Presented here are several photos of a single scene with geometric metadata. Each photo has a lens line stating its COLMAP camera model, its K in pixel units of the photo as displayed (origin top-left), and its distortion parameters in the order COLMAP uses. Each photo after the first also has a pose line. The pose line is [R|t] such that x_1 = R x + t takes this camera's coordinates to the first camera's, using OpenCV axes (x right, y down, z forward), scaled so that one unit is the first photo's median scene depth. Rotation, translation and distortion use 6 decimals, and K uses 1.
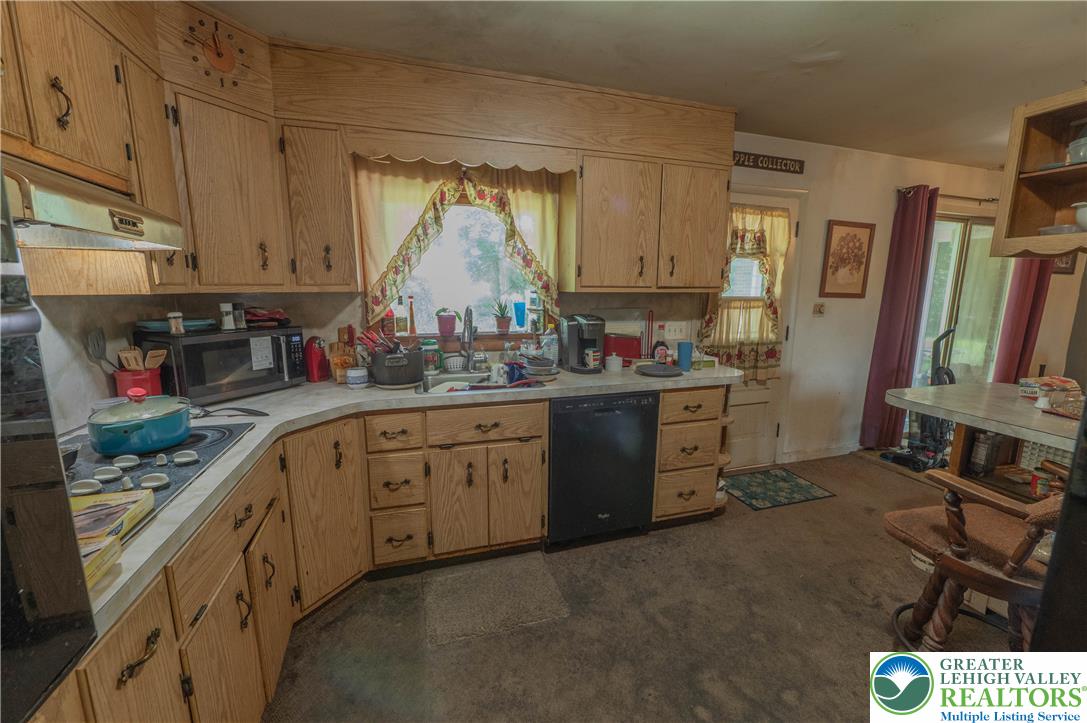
lens RADIAL K [[428.7, 0, 545.9], [0, 428.7, 362.4], [0, 0, 1]] dist [-0.005881, -0.001985]
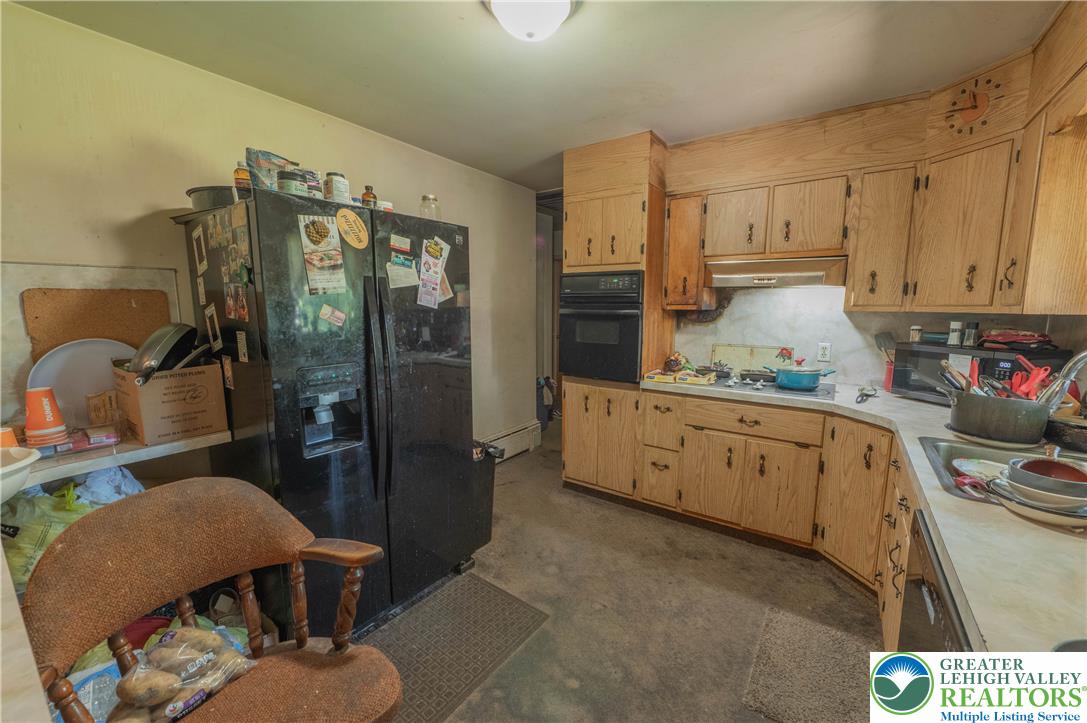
lens RADIAL K [[428.7, 0, 543.2], [0, 428.7, 364.3], [0, 0, 1]] dist [-0.005881, -0.001985]
pose [[-0.792396, 0.075363, -0.605334, 0.956314], [-0.113924, 0.956596, 0.268225, -0.244345], [0.599275, 0.281502, -0.749417, 1.427379]]
